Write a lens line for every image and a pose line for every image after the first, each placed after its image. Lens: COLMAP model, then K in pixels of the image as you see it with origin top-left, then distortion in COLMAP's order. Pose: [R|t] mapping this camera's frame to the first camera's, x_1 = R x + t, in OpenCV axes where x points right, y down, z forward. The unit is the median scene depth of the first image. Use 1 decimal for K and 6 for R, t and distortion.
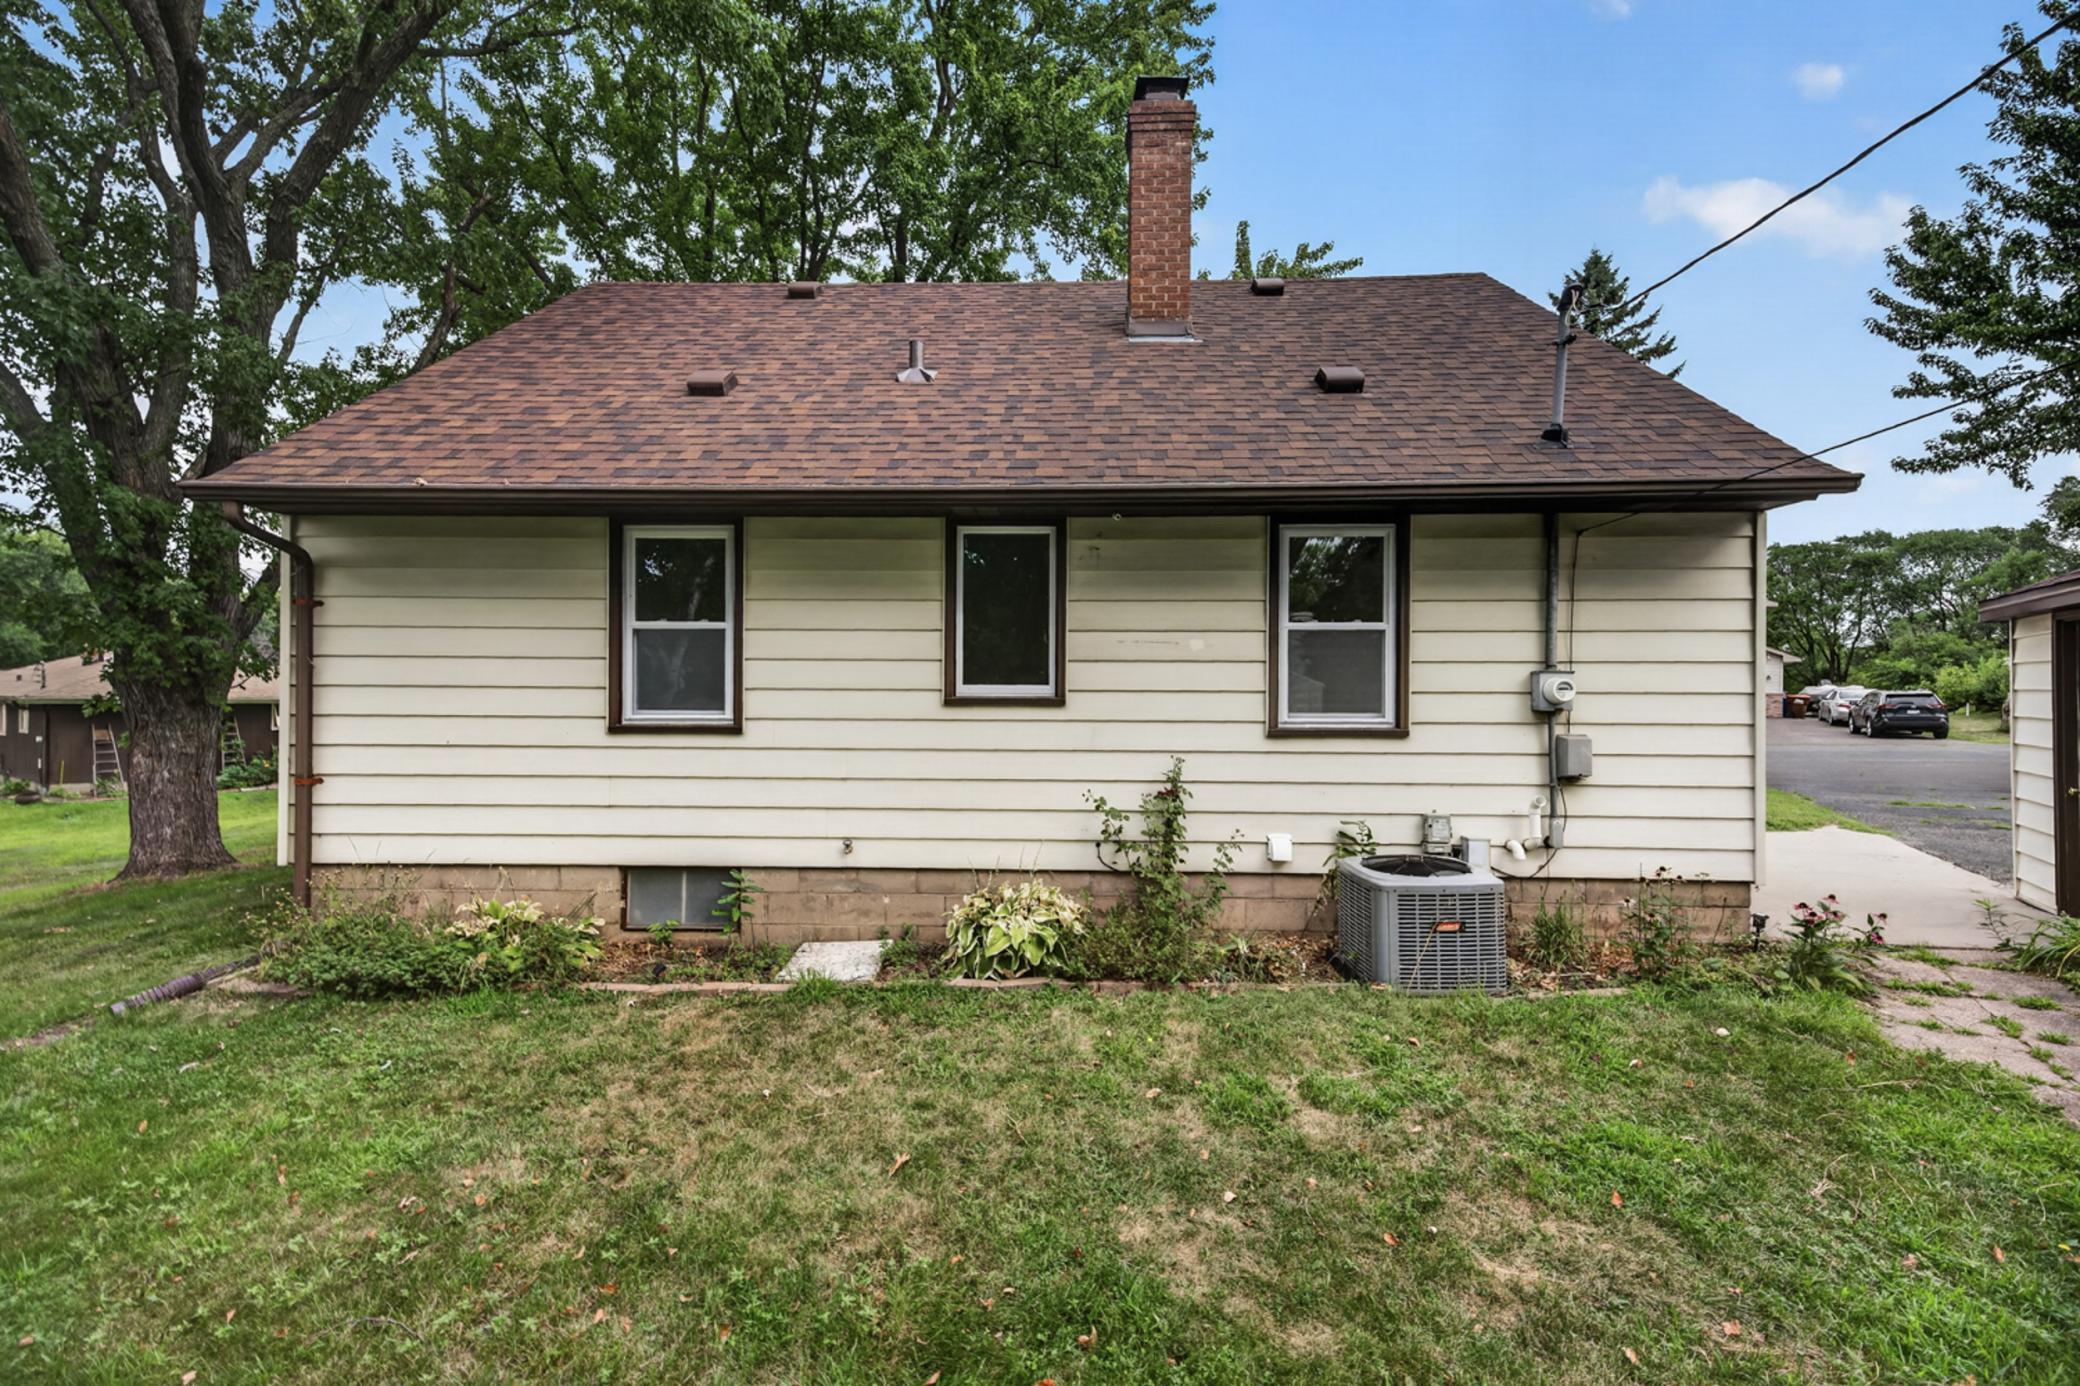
lens RADIAL K [[877.3, 0, 1040.0], [0, 877.3, 693.0], [0, 0, 1]] dist [0.024463, 0.000019]
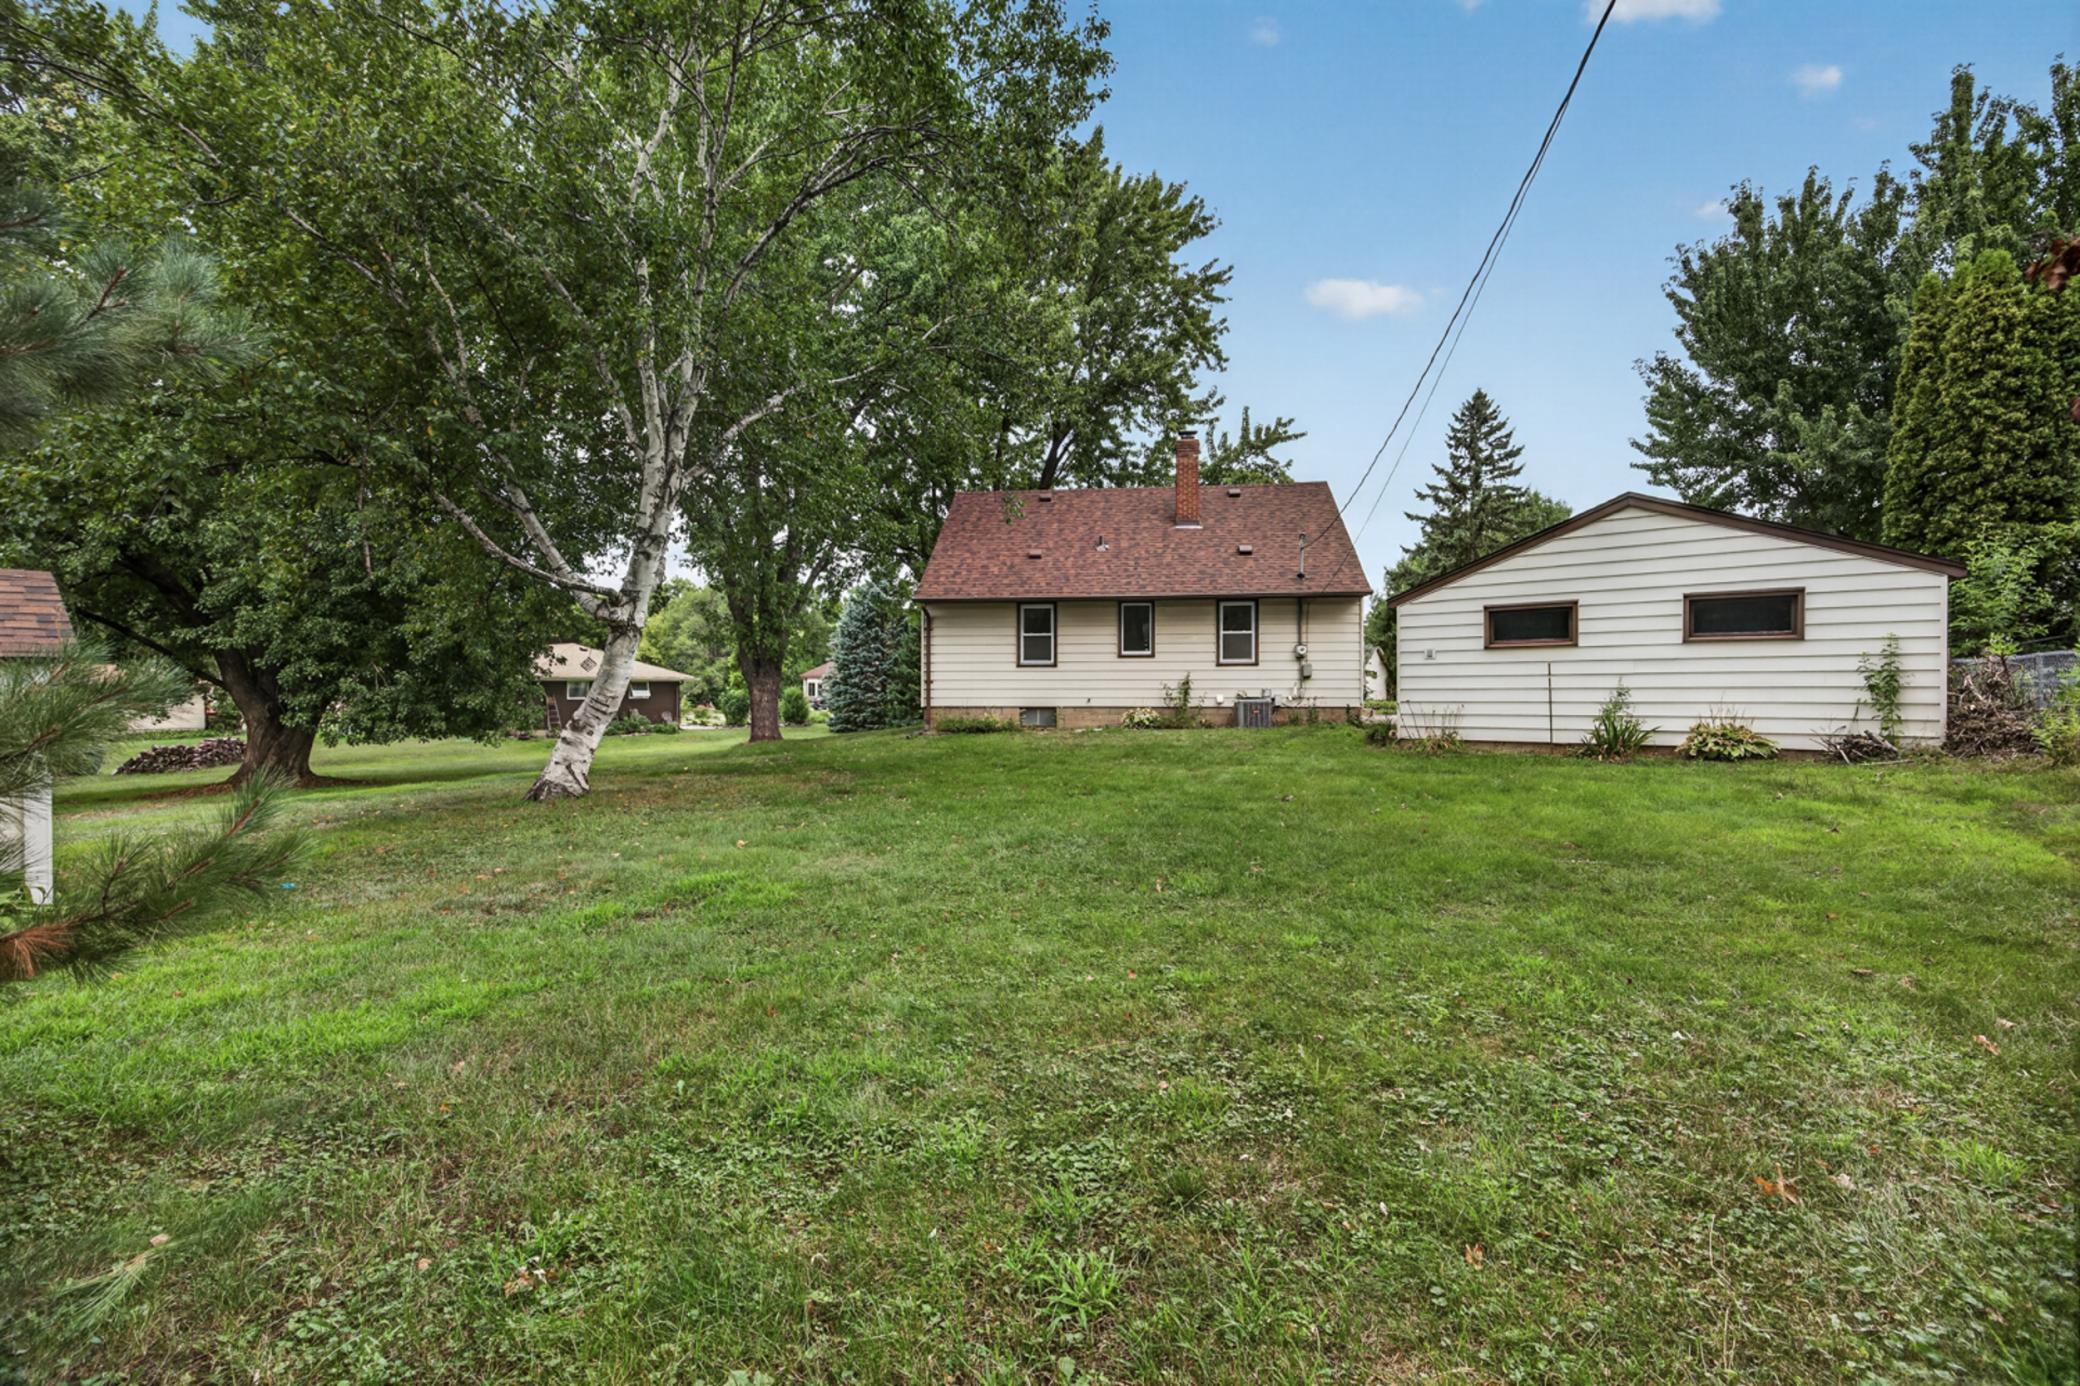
lens RADIAL K [[857.3, 0, 1038.4], [0, 857.3, 686.9], [0, 0, 1]] dist [0.019811, 0.010689]
pose [[0.995842, -0.006203, -0.090891, -0.113595], [0.006694, 0.999965, 0.005096, 0.106725], [0.090856, -0.005683, 0.995848, -2.268869]]
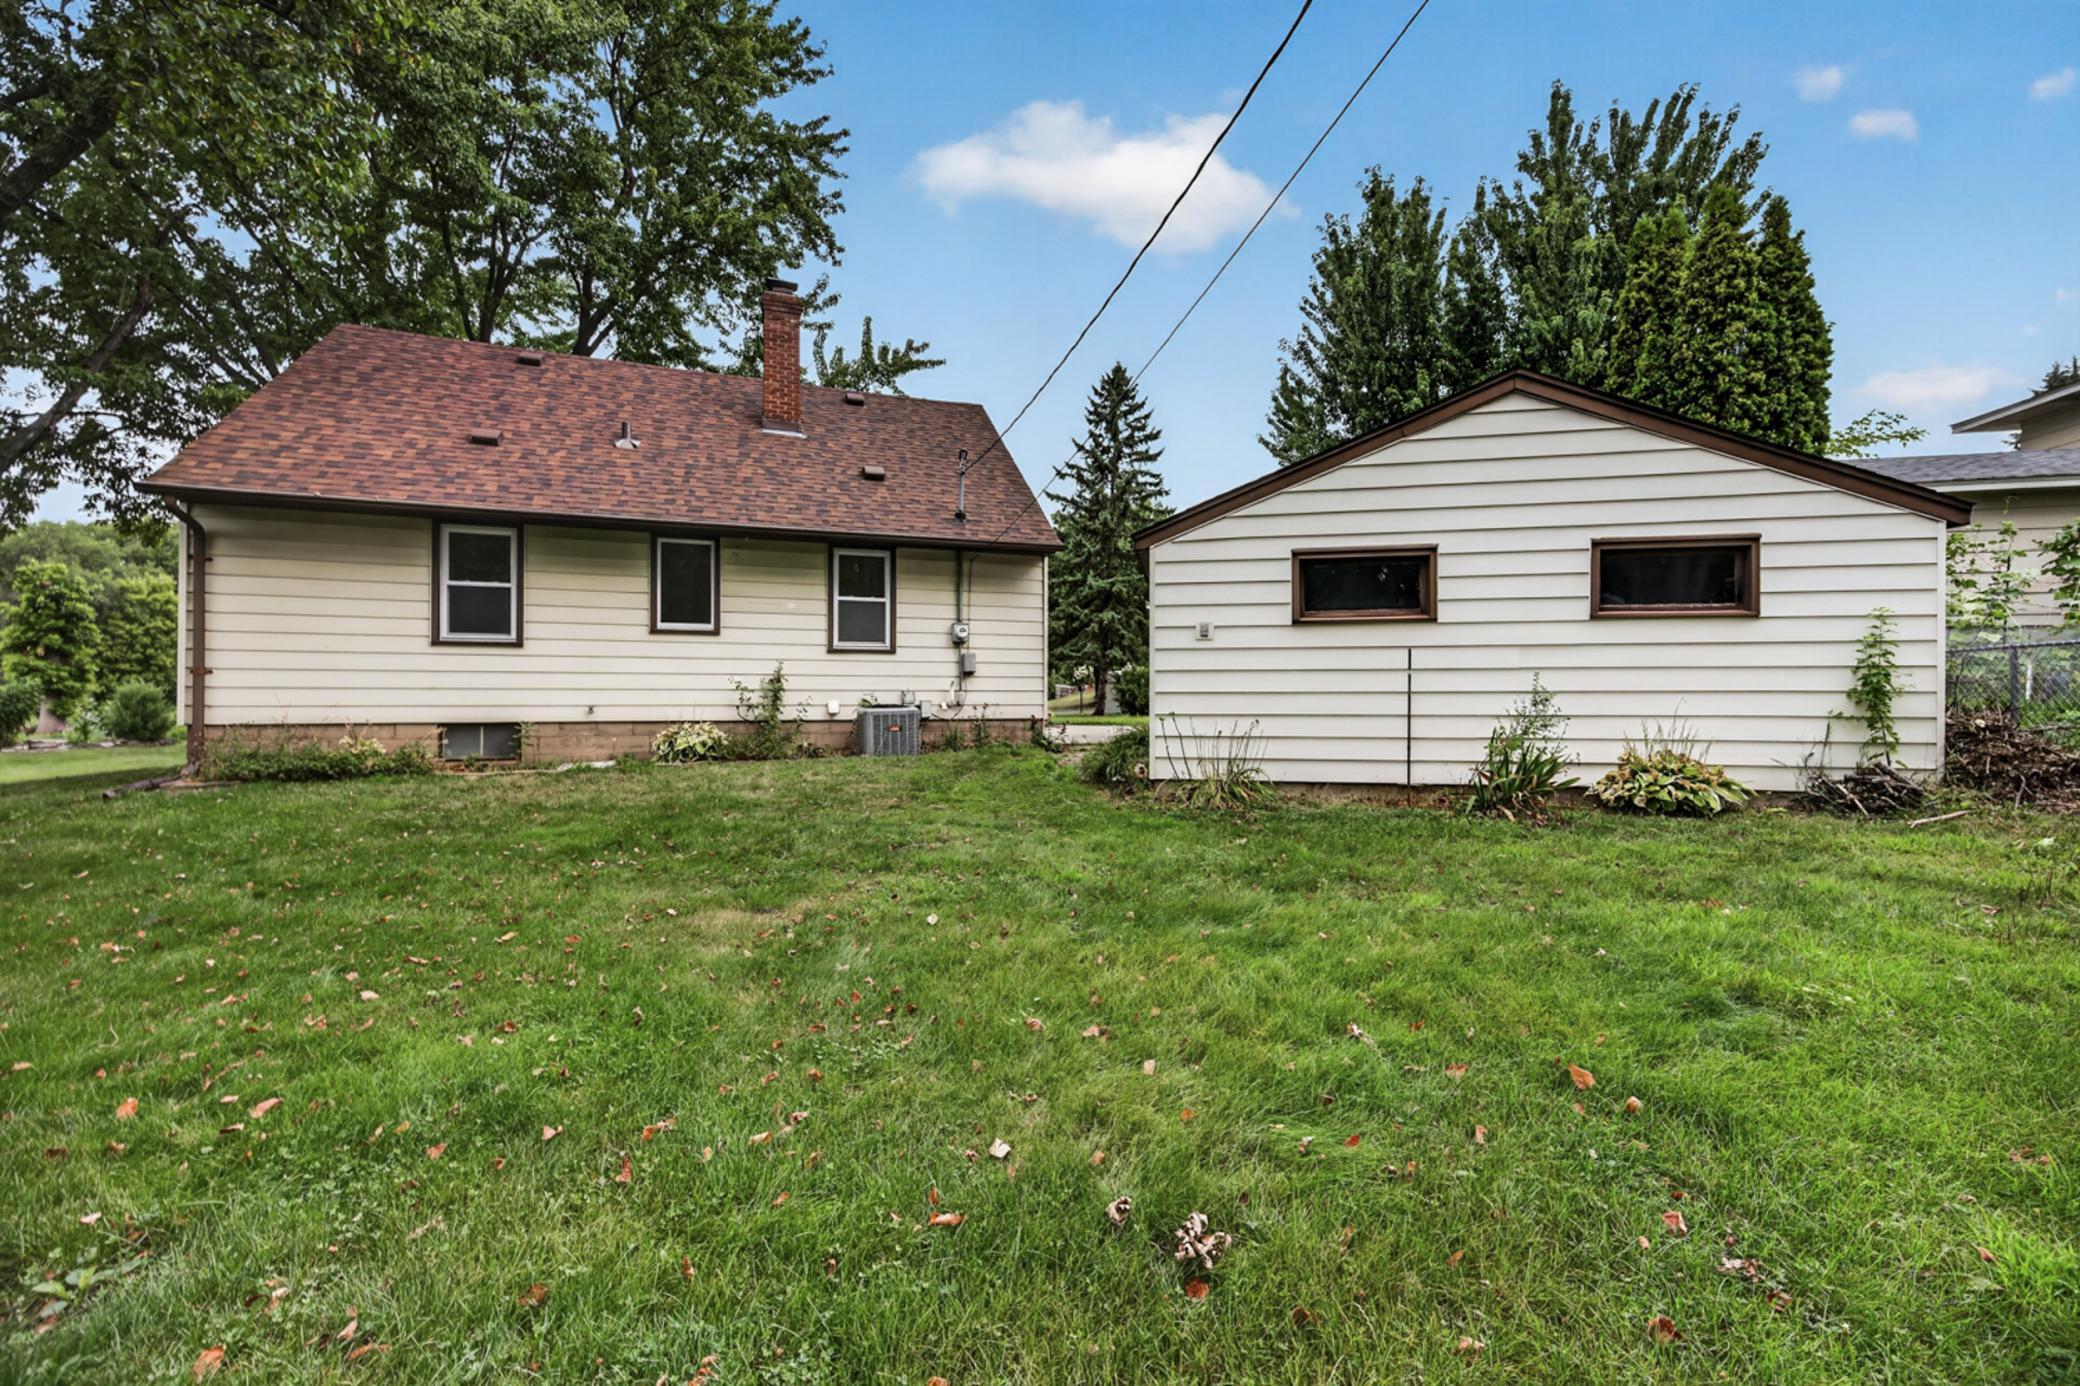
lens RADIAL K [[857.3, 0, 1038.4], [0, 857.3, 686.9], [0, 0, 1]] dist [0.019811, 0.010689]
pose [[0.937052, 0.001196, 0.349187, 0.025856], [-0.002296, 0.999994, 0.002735, 0.120591], [-0.349181, -0.003365, 0.937049, -1.001113]]
